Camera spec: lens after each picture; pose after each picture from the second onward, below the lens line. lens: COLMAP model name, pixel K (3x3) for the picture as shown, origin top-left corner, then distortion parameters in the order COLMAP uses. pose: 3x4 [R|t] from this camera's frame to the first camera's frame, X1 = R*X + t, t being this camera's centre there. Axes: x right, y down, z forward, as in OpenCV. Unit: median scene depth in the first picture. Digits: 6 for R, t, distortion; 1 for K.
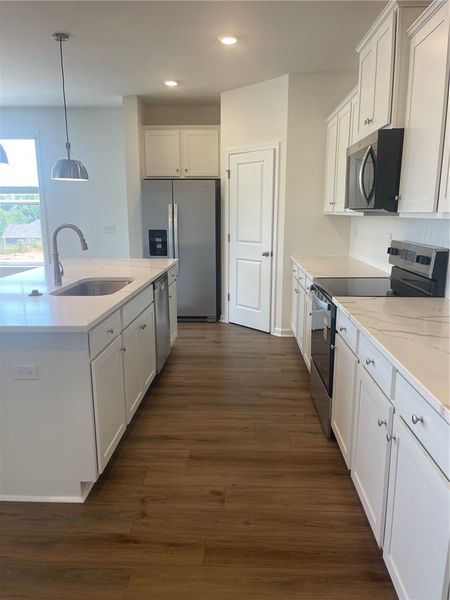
lens RADIAL K [[460.1, 0, 228.2], [0, 460.1, 300.9], [0, 0, 1]] dist [0.041438, -0.003881]
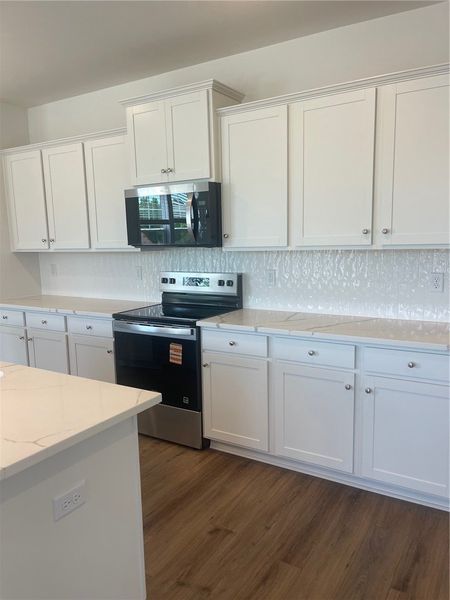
lens RADIAL K [[460.1, 0, 228.2], [0, 460.1, 300.9], [0, 0, 1]] dist [0.041438, -0.003881]
pose [[0.490371, -0.129679, 0.861812, -0.755949], [0.191461, 0.980740, 0.038633, -0.094228], [-0.850223, 0.146059, 0.505755, 0.378692]]
